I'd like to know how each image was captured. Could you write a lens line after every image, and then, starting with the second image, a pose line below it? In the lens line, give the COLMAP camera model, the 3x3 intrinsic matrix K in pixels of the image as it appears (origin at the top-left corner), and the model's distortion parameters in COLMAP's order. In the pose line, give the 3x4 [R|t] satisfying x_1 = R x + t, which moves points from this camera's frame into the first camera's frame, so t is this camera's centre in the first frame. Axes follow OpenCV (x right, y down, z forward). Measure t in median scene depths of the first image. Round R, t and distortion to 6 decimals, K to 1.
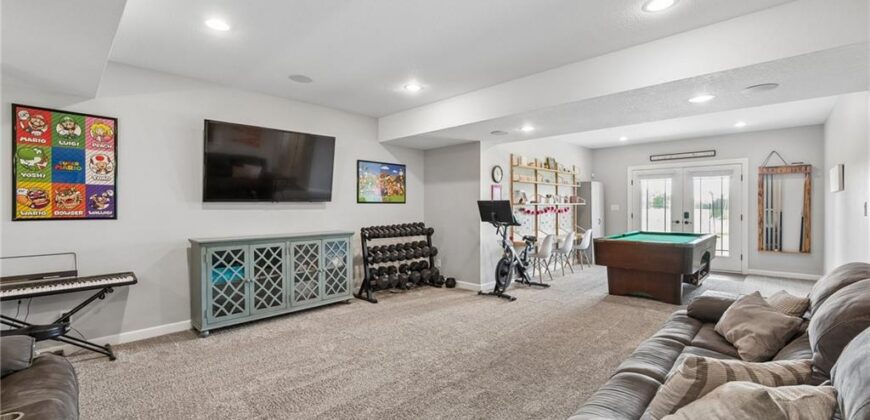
lens RADIAL K [[361.9, 0, 435.0], [0, 361.9, 210.0], [0, 0, 1]] dist [0.000177, 0.000071]
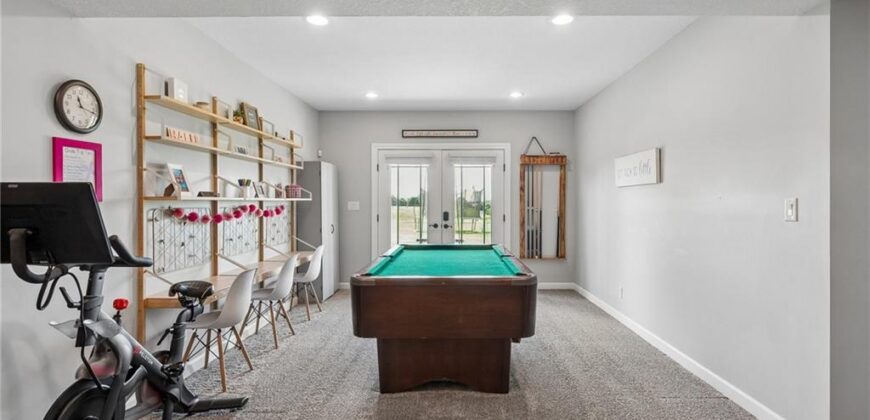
lens RADIAL K [[400.1, 0, 437.0], [0, 400.1, 198.9], [0, 0, 1]] dist [0.001309, 0.000149]
pose [[0.728626, 0.008286, 0.684862, 0.144988], [0.005429, 0.999826, -0.017873, -0.006330], [-0.684890, 0.016741, 0.728454, 0.462861]]
